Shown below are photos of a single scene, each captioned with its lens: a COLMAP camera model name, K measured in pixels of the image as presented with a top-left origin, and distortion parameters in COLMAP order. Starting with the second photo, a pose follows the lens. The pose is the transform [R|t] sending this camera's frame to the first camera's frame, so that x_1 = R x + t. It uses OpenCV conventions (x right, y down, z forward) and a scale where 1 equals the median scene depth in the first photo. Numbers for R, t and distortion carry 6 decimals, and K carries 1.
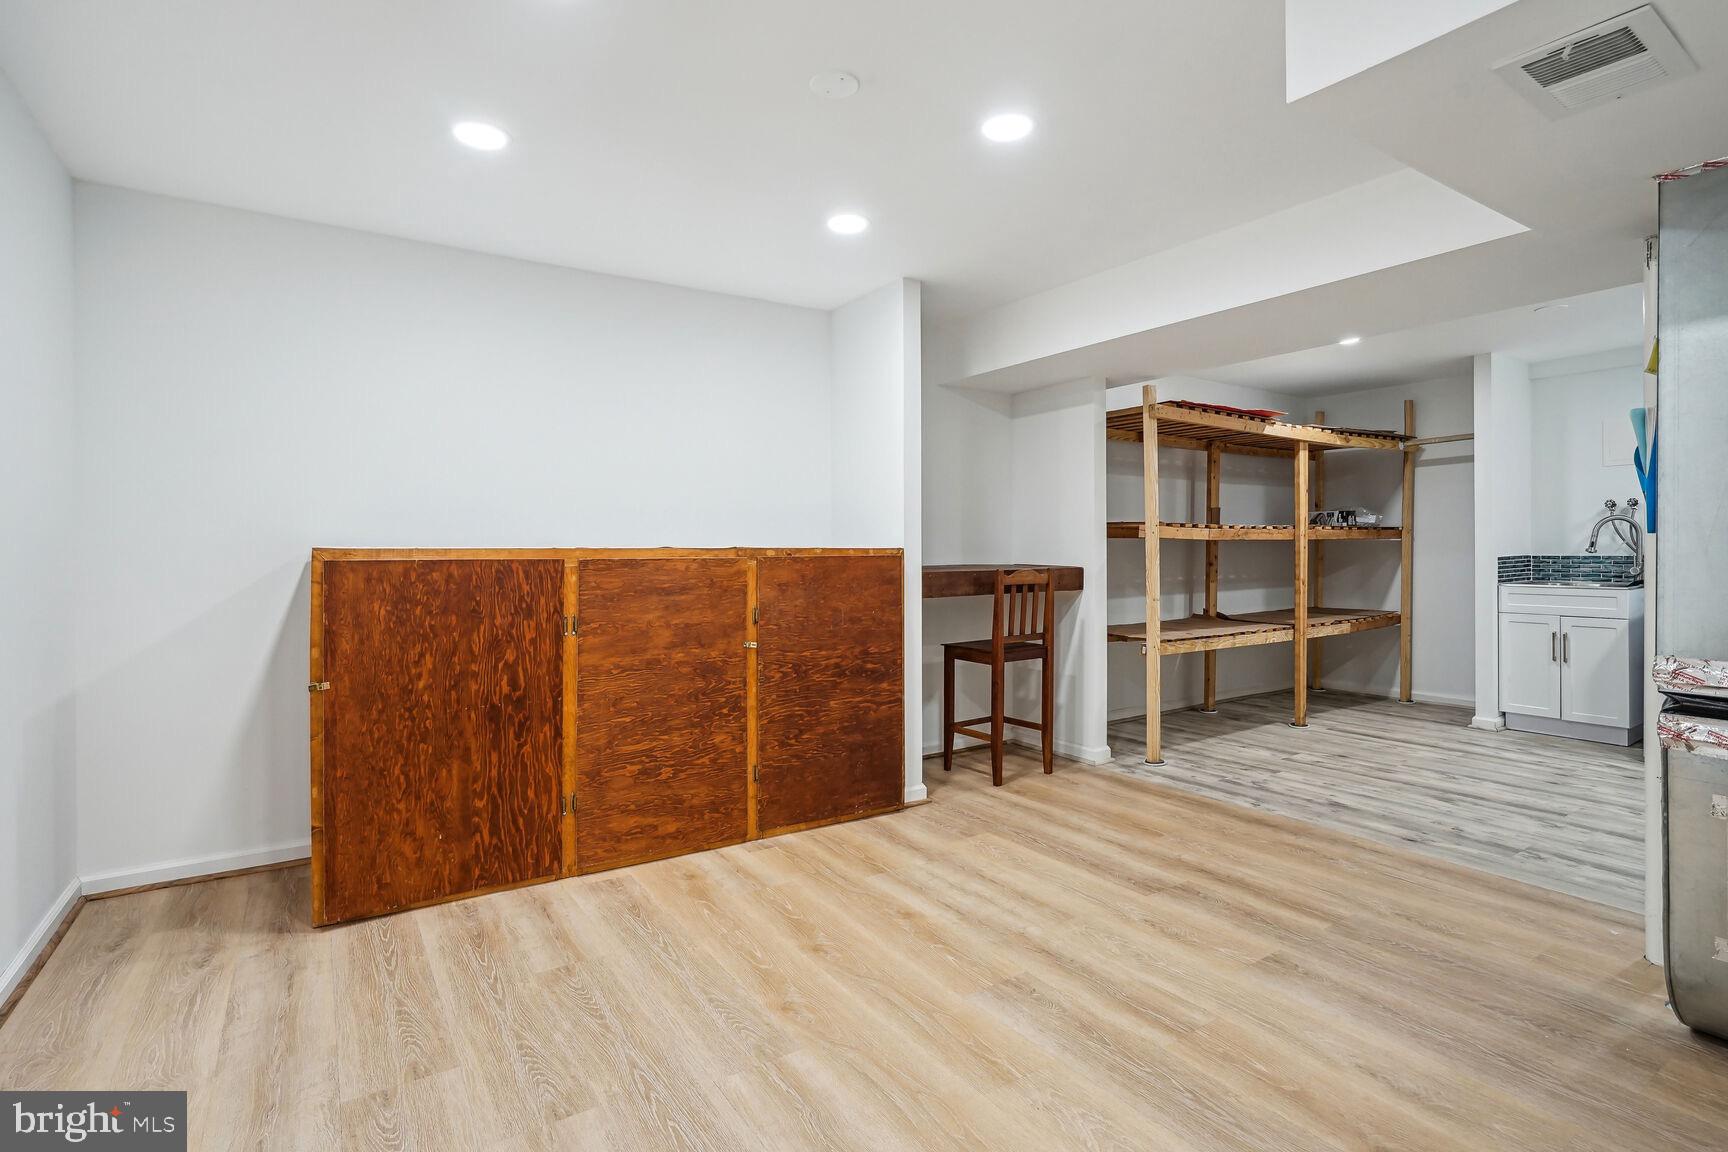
lens RADIAL K [[831.8, 0, 865.2], [0, 831.8, 560.6], [0, 0, 1]] dist [-0.011781, -0.000039]
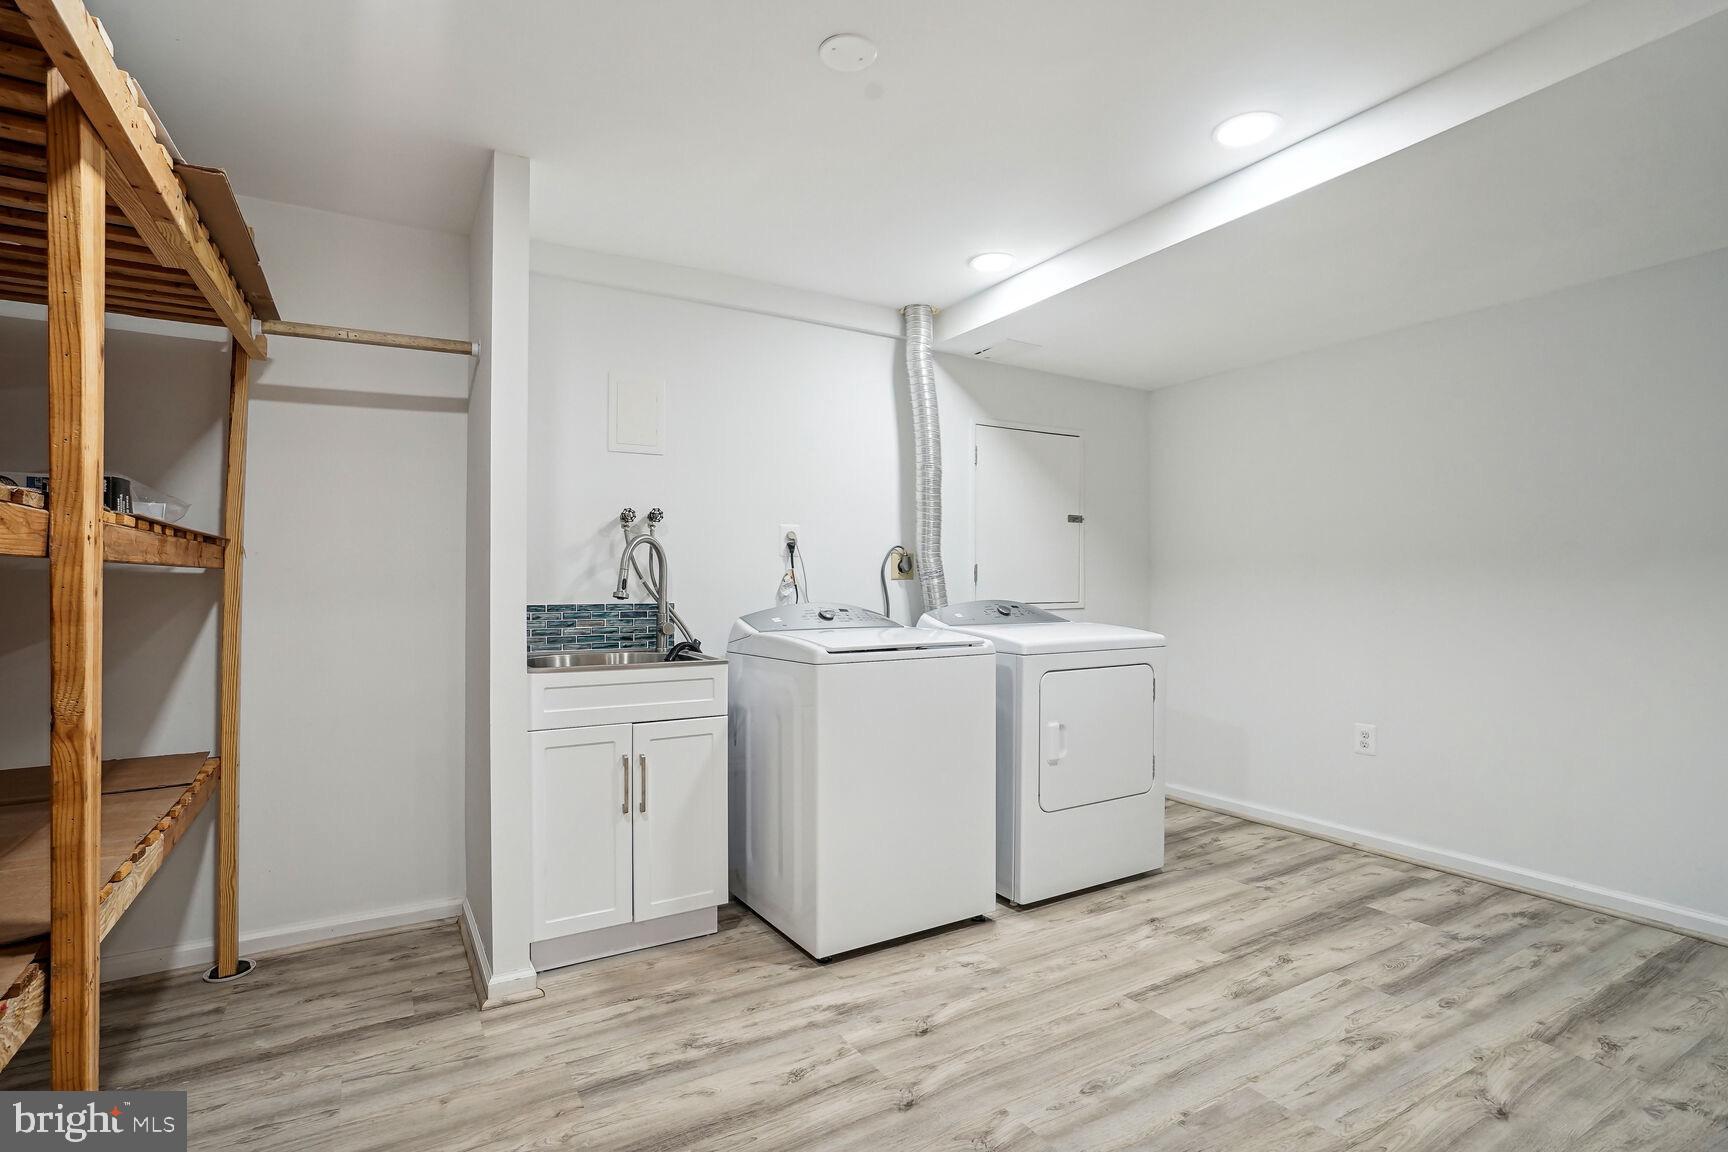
lens RADIAL K [[831.8, 0, 863.5], [0, 831.8, 571.3], [0, 0, 1]] dist [-0.011781, -0.000039]
pose [[0.060162, 0.017366, 0.998038, 0.321167], [0.013304, 0.999746, -0.018198, -0.015745], [-0.998100, 0.014372, 0.059915, 0.796718]]
